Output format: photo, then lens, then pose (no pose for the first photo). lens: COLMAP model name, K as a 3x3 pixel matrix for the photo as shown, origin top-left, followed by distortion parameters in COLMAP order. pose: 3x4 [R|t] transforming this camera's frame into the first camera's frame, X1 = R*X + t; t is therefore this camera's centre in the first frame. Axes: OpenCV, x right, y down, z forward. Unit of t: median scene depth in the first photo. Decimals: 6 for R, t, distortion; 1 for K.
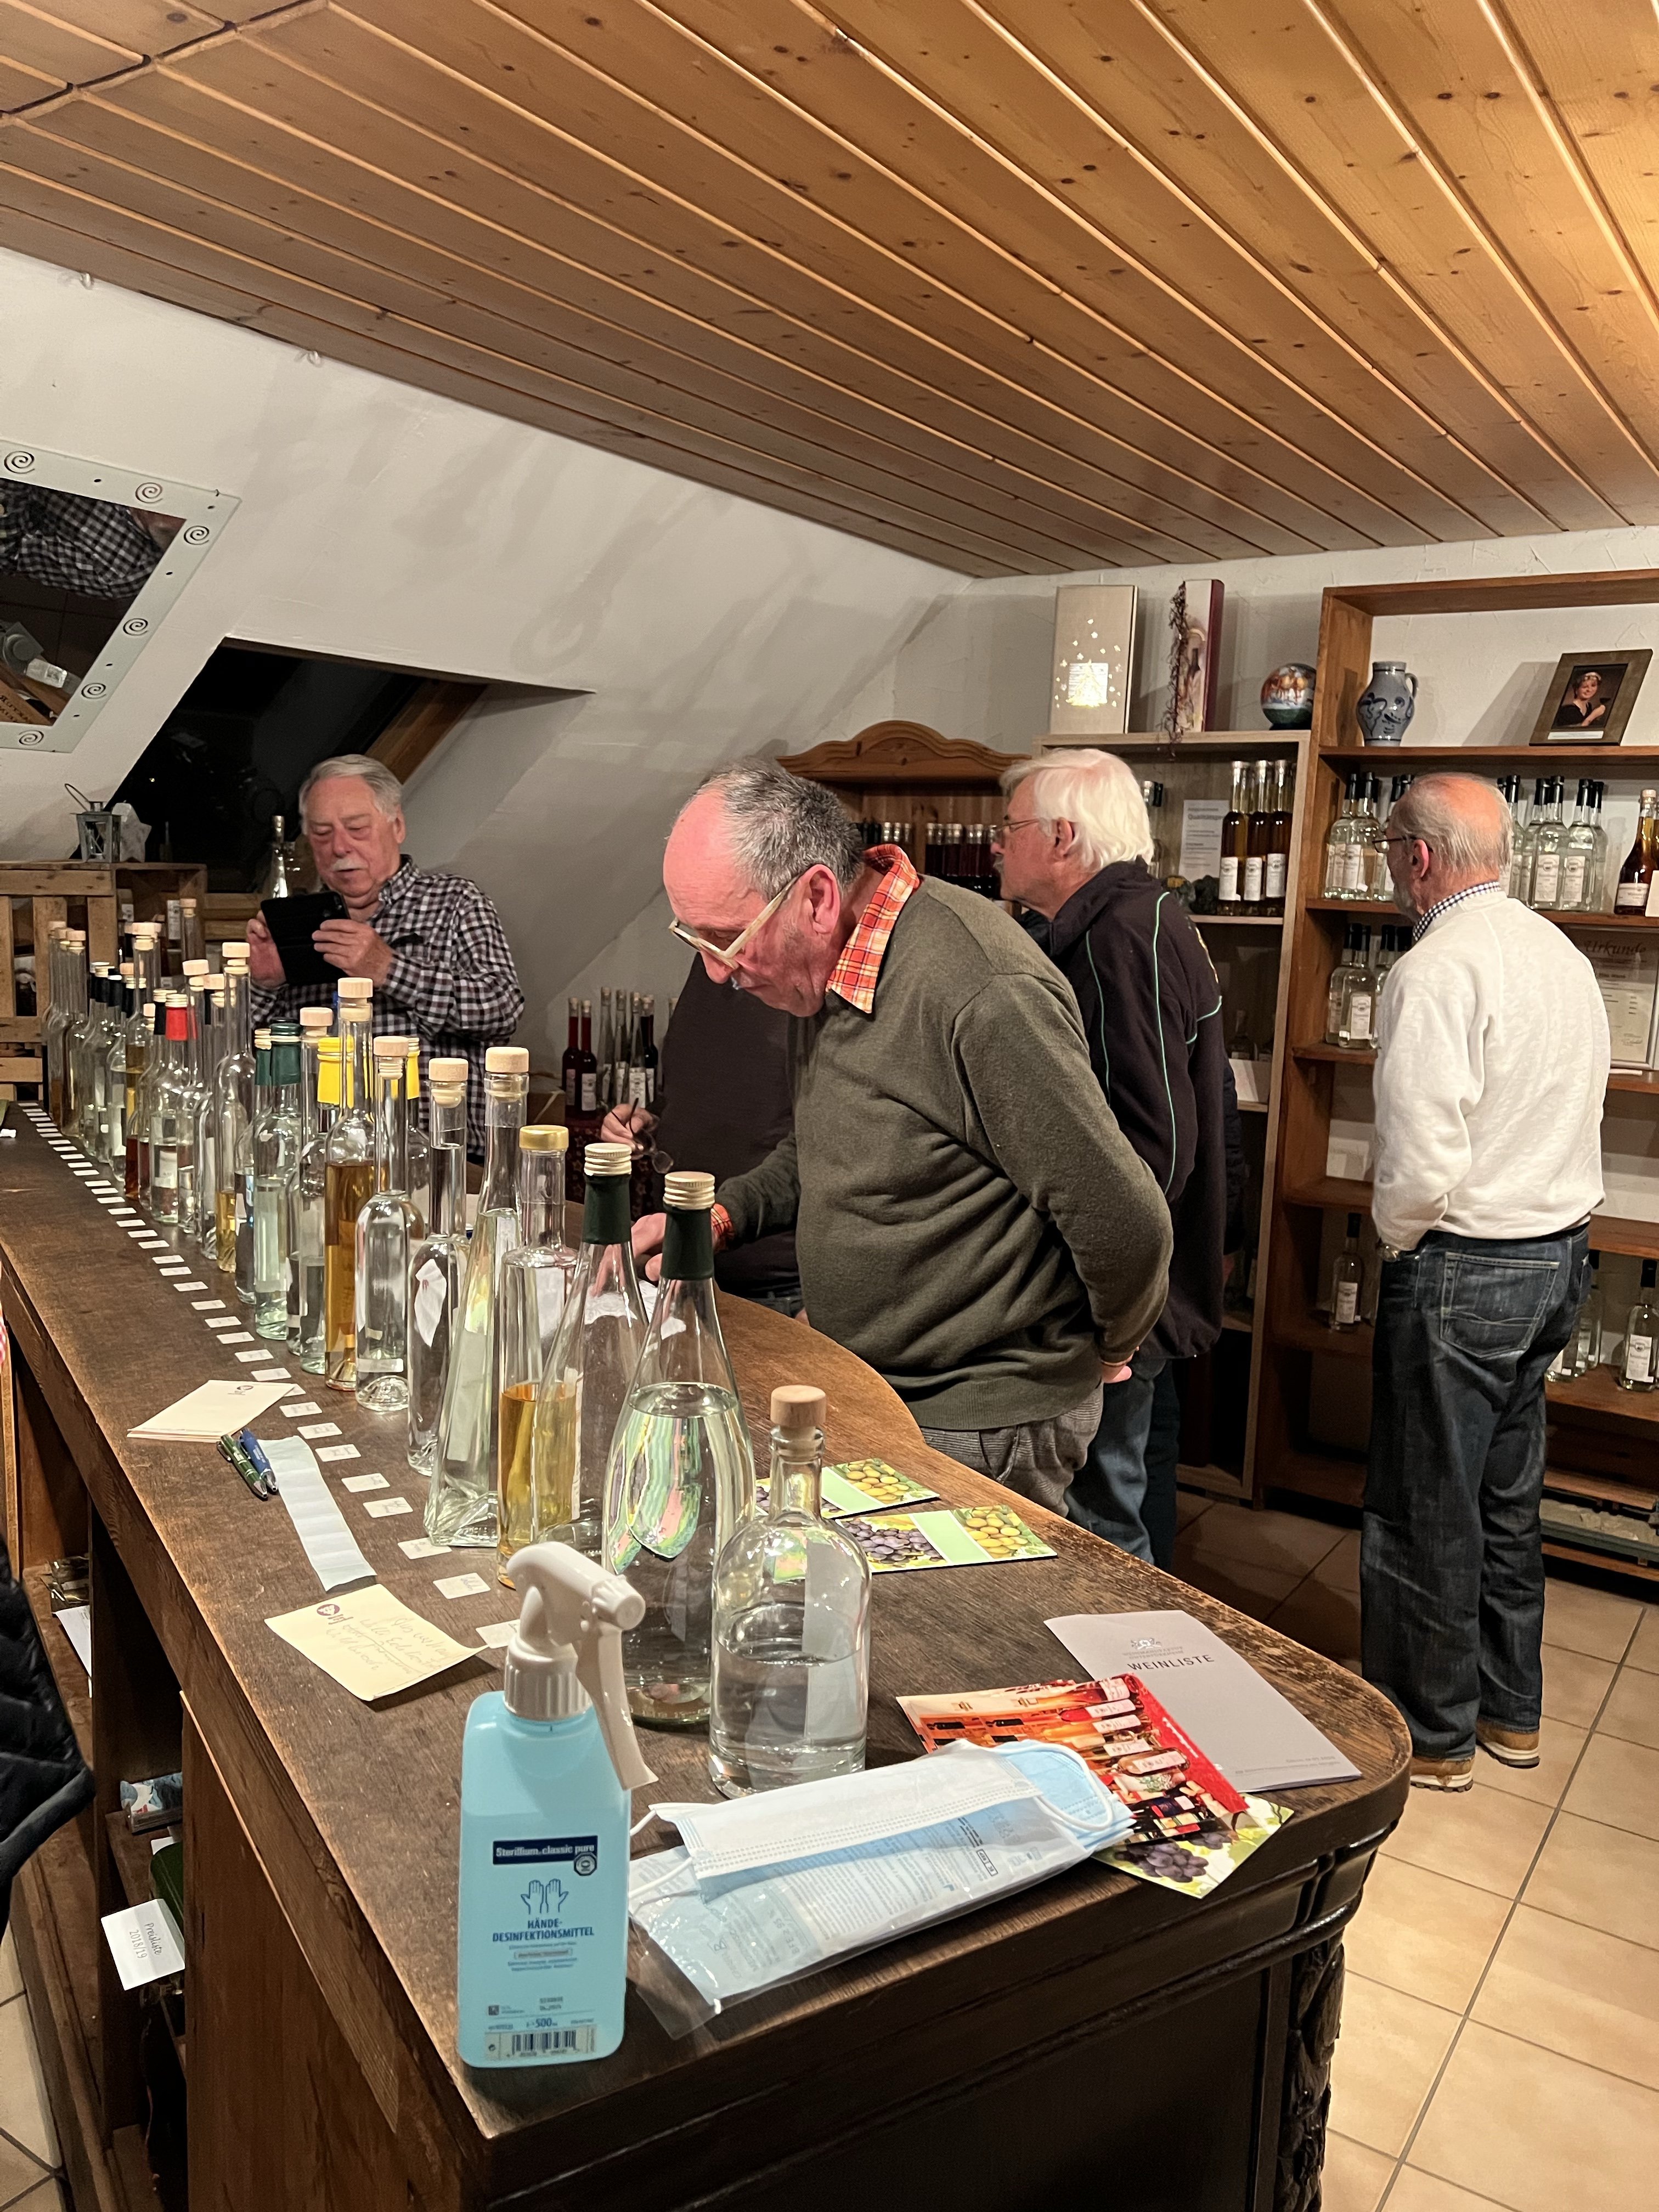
lens RADIAL K [[1655.8, 0, 839.3], [0, 1655.8, 1099.7], [0, 0, 1]] dist [0.039031, -0.046241]
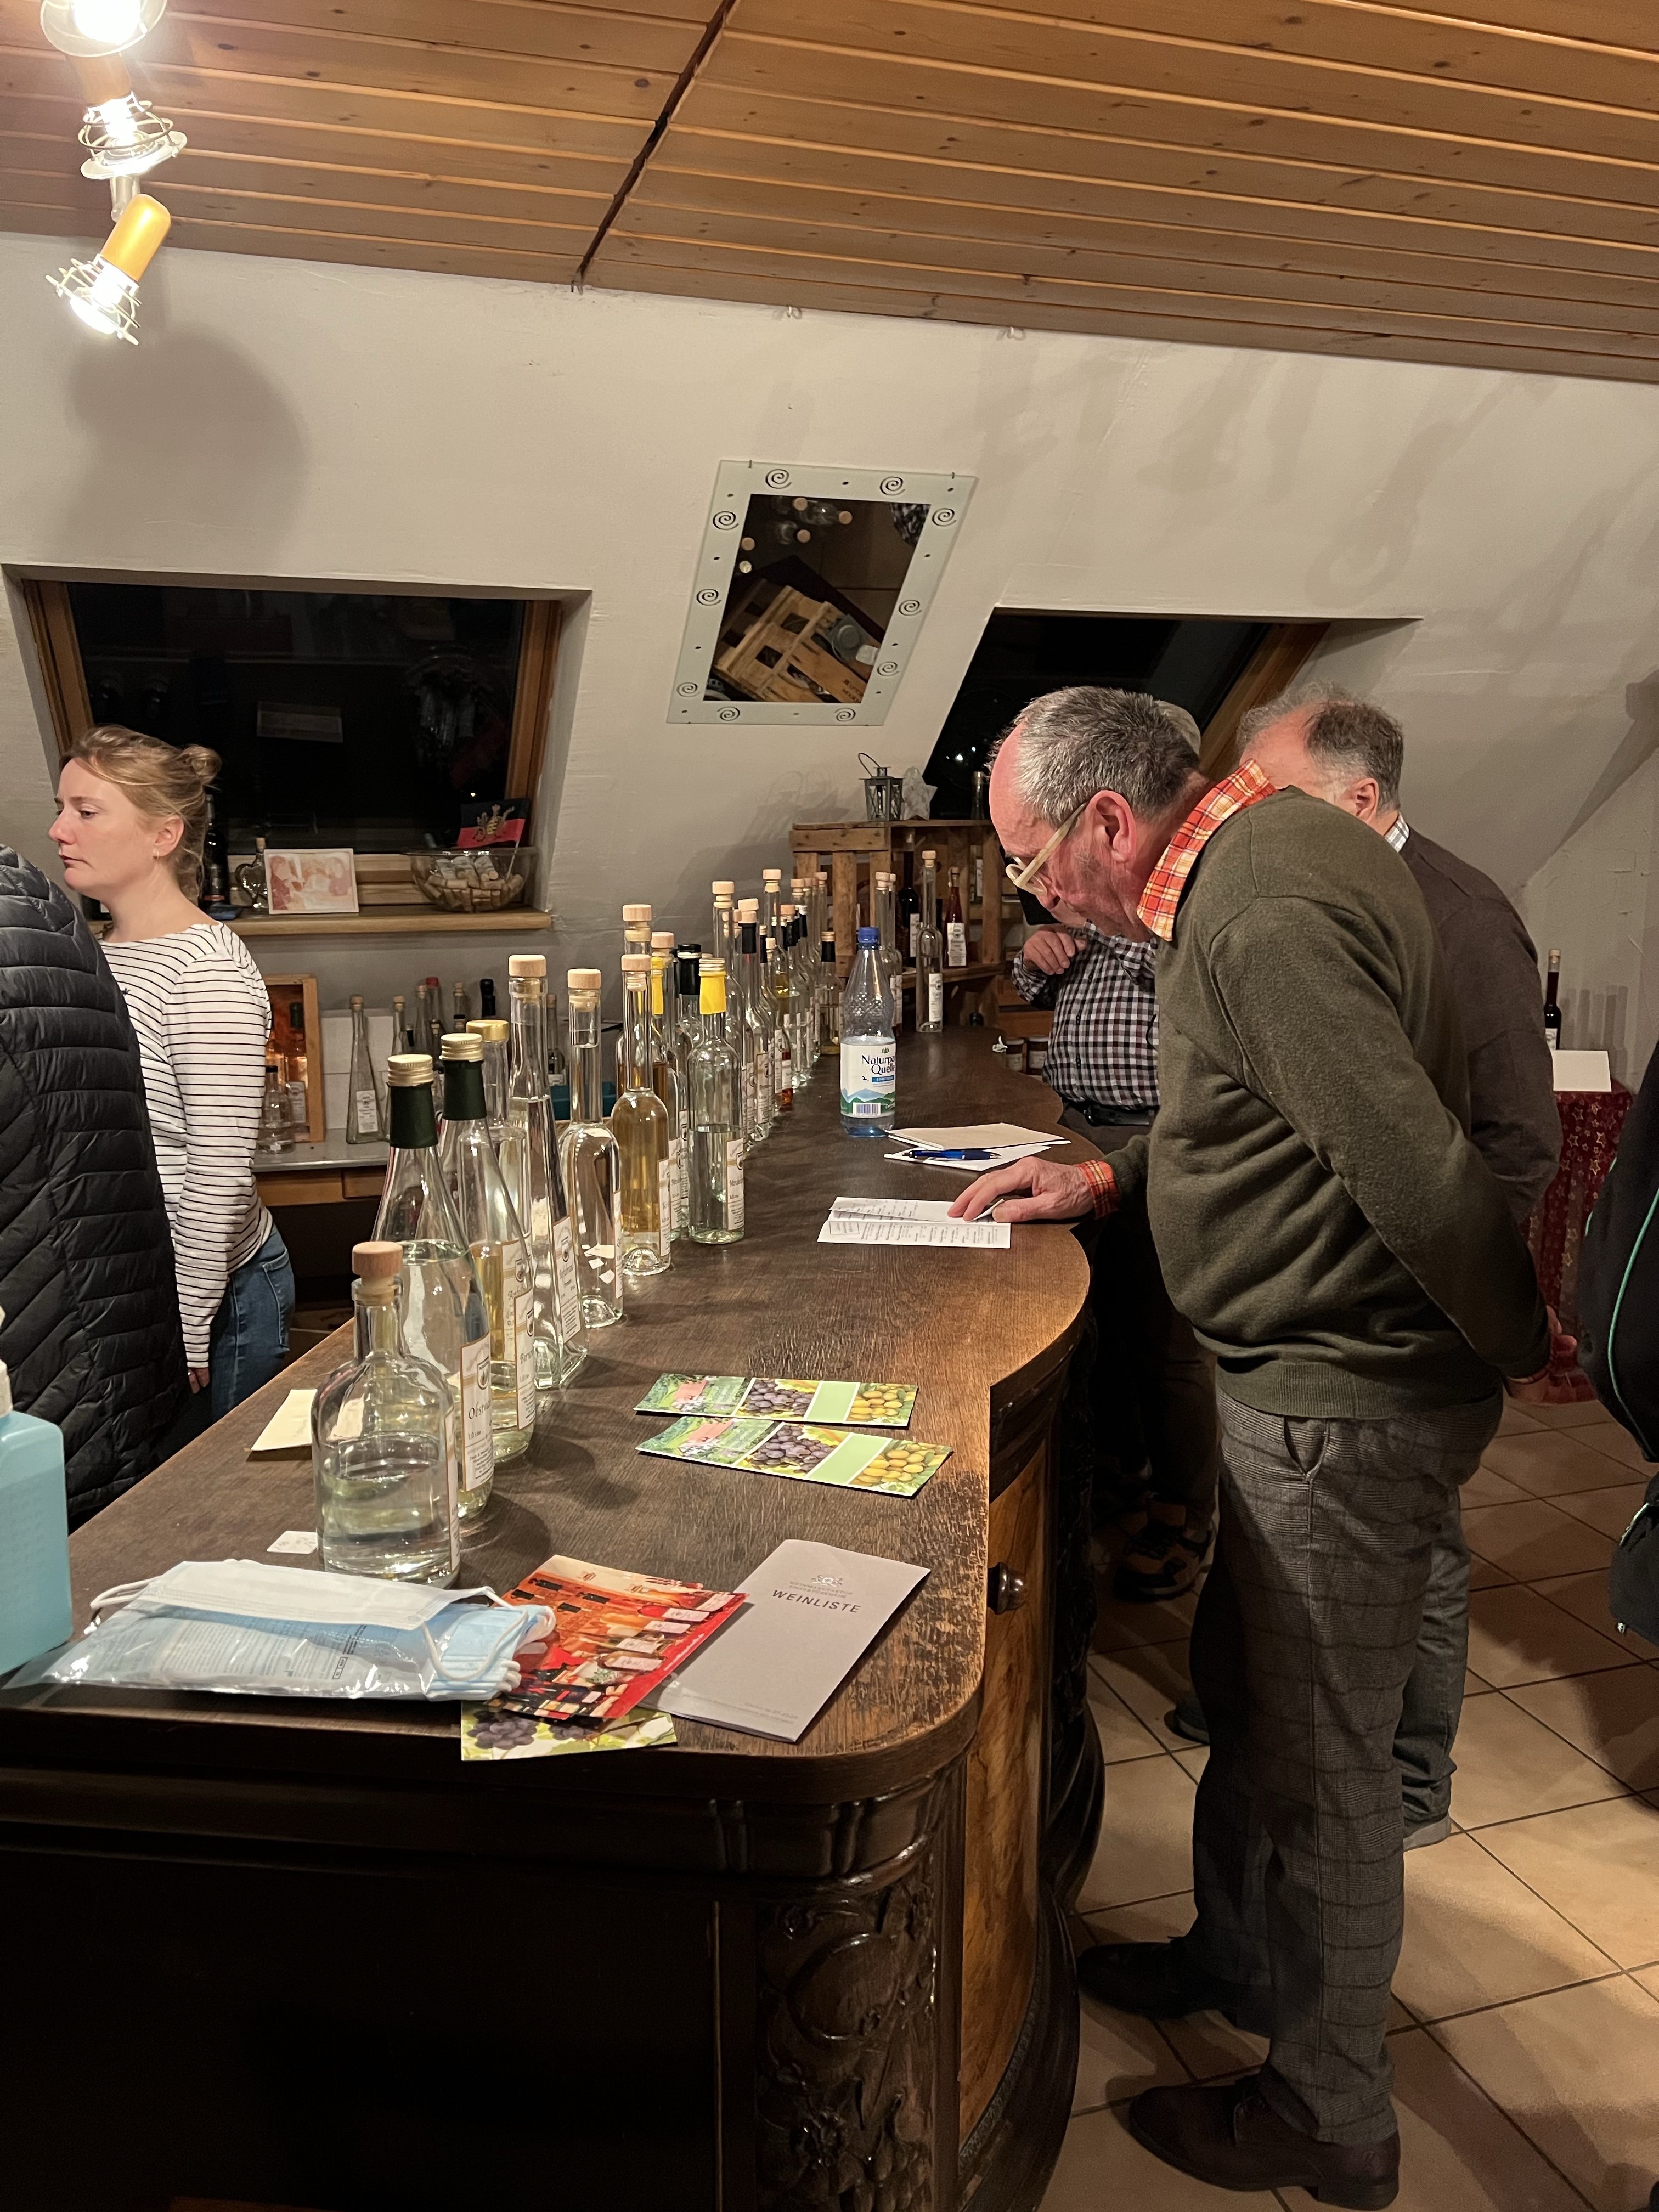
lens RADIAL K [[1655.8, 0, 821.5], [0, 1655.8, 1108.7], [0, 0, 1]] dist [0.039031, -0.046241]
pose [[0.777223, 0.075669, -0.624659, 0.246003], [-0.058230, 0.997132, 0.048337, 0.002820], [0.626525, -0.001195, 0.779400, 0.081296]]
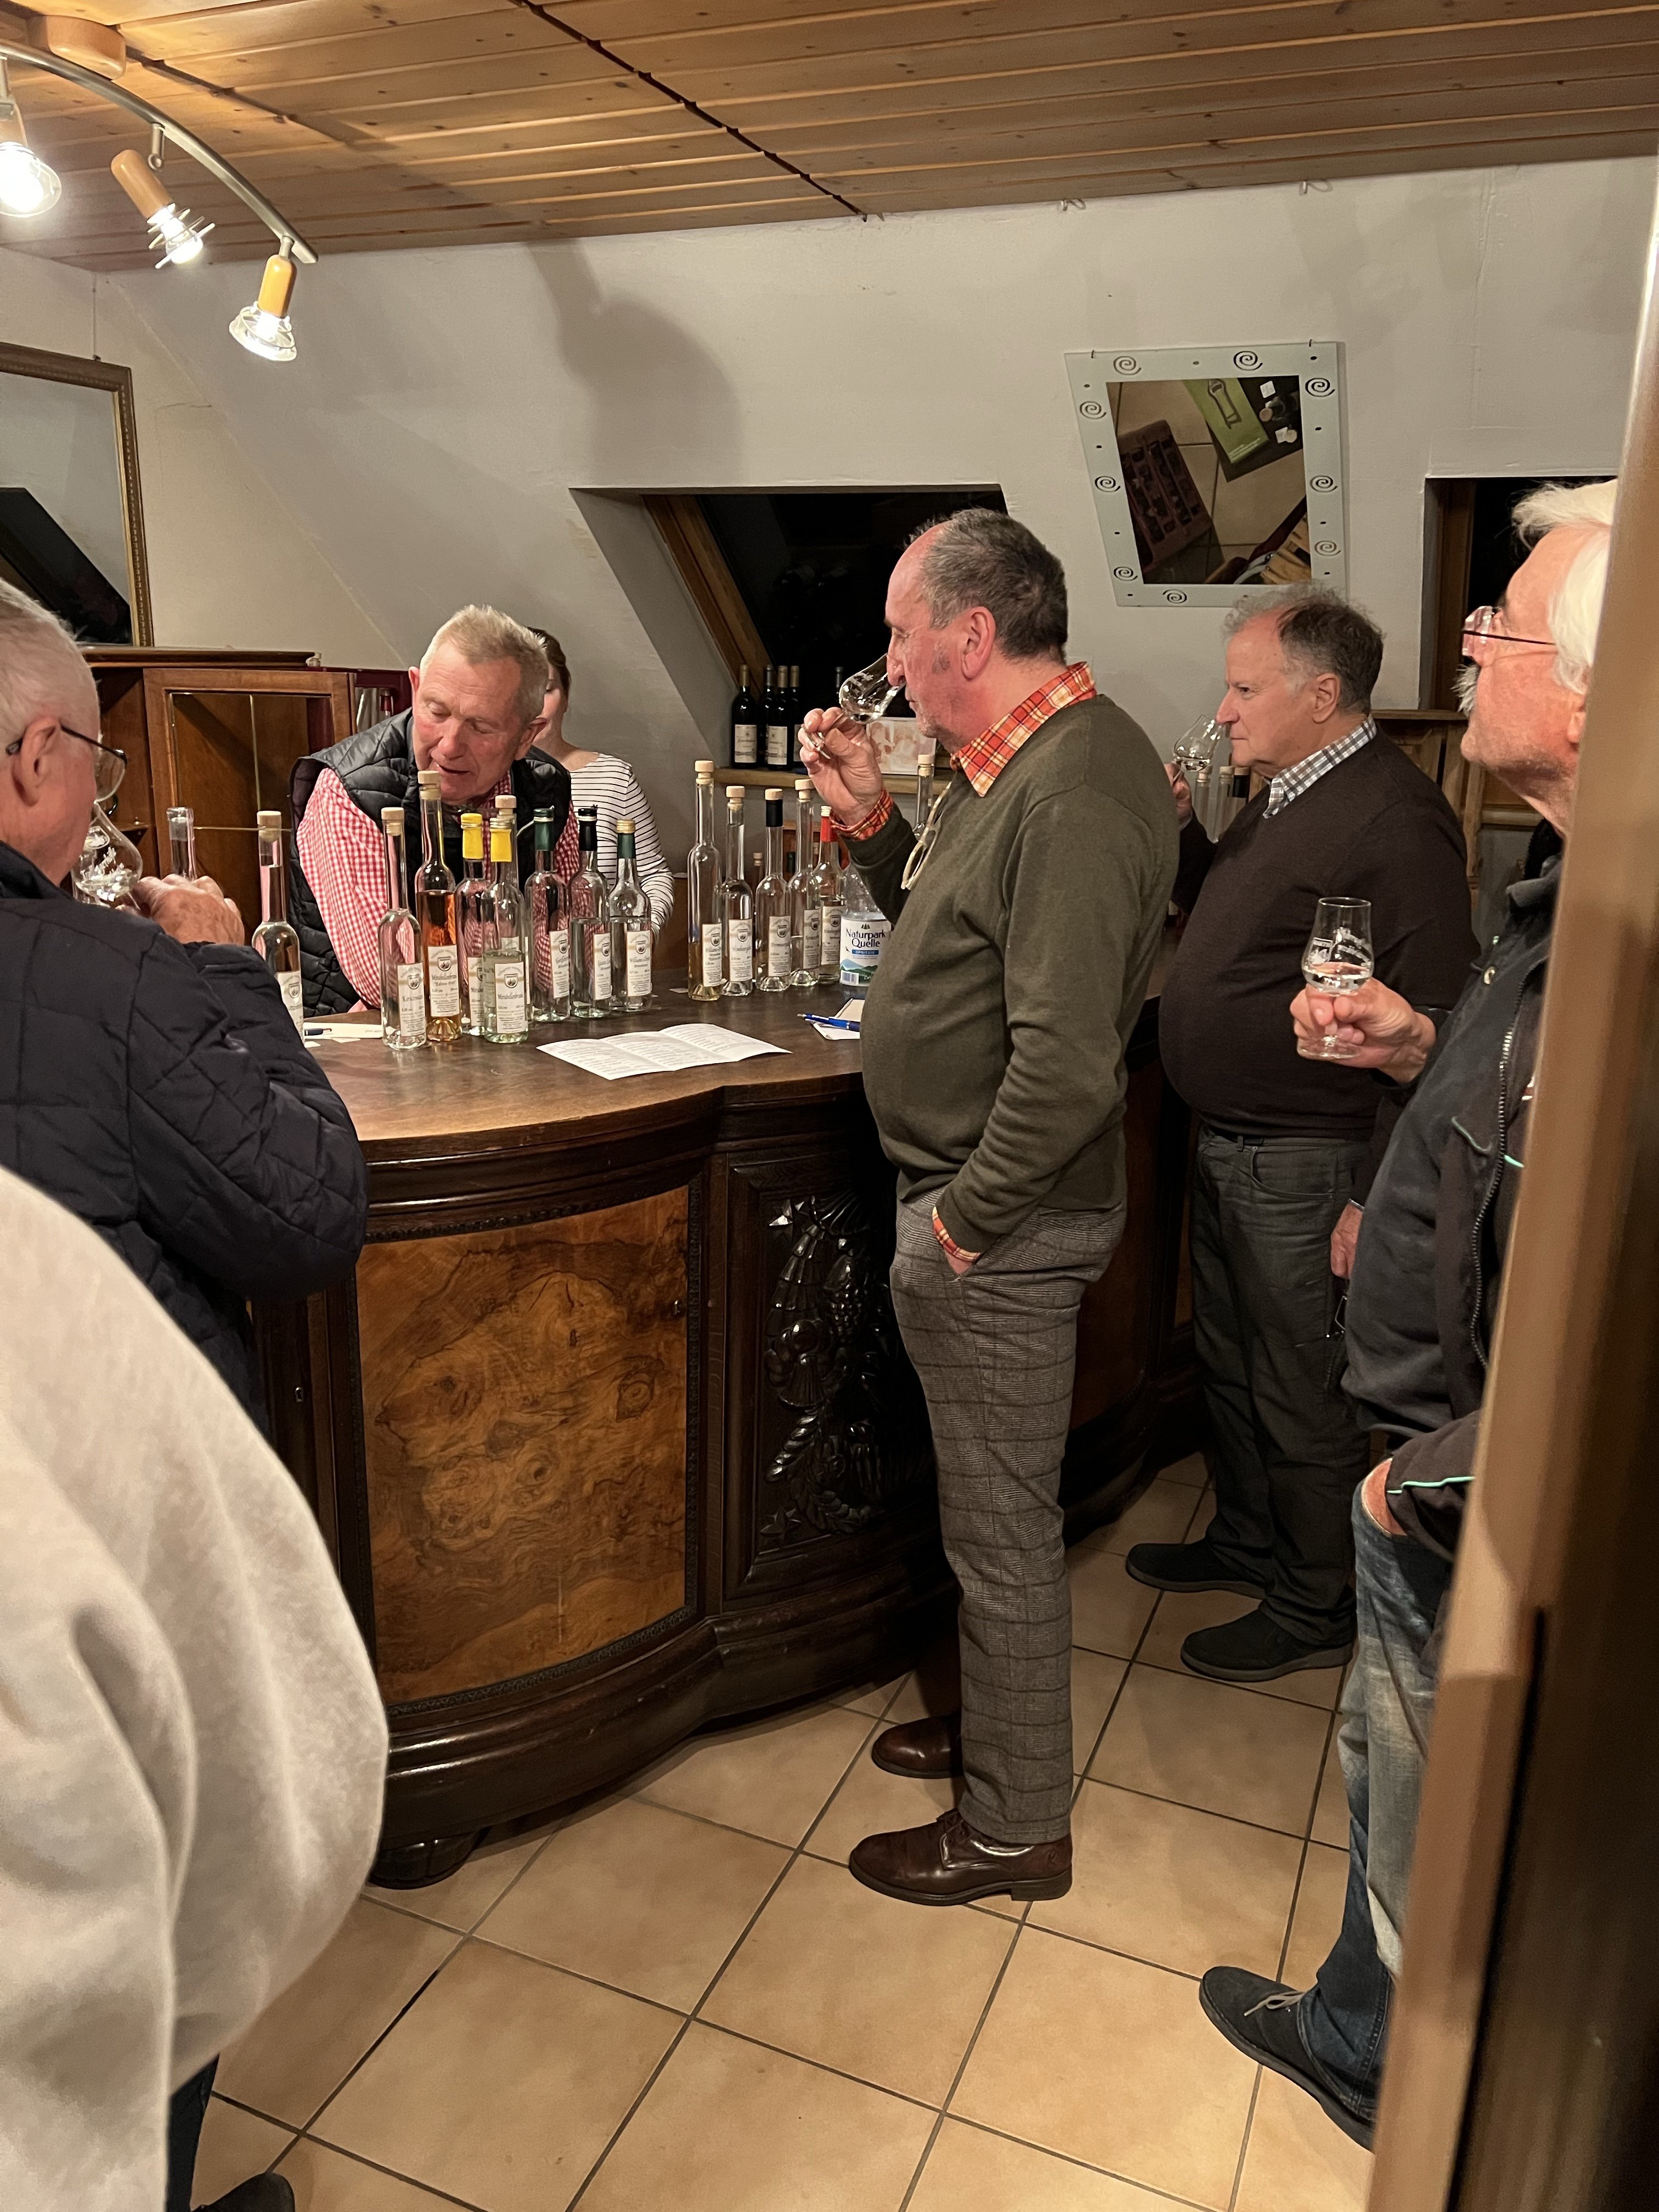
lens RADIAL K [[1655.8, 0, 808.4], [0, 1655.8, 1137.6], [0, 0, 1]] dist [0.039031, -0.046241]
pose [[0.171389, 0.237413, -0.956170, 0.620939], [-0.160934, 0.964241, 0.210570, -0.047487], [0.971970, 0.117791, 0.203468, 0.483109]]
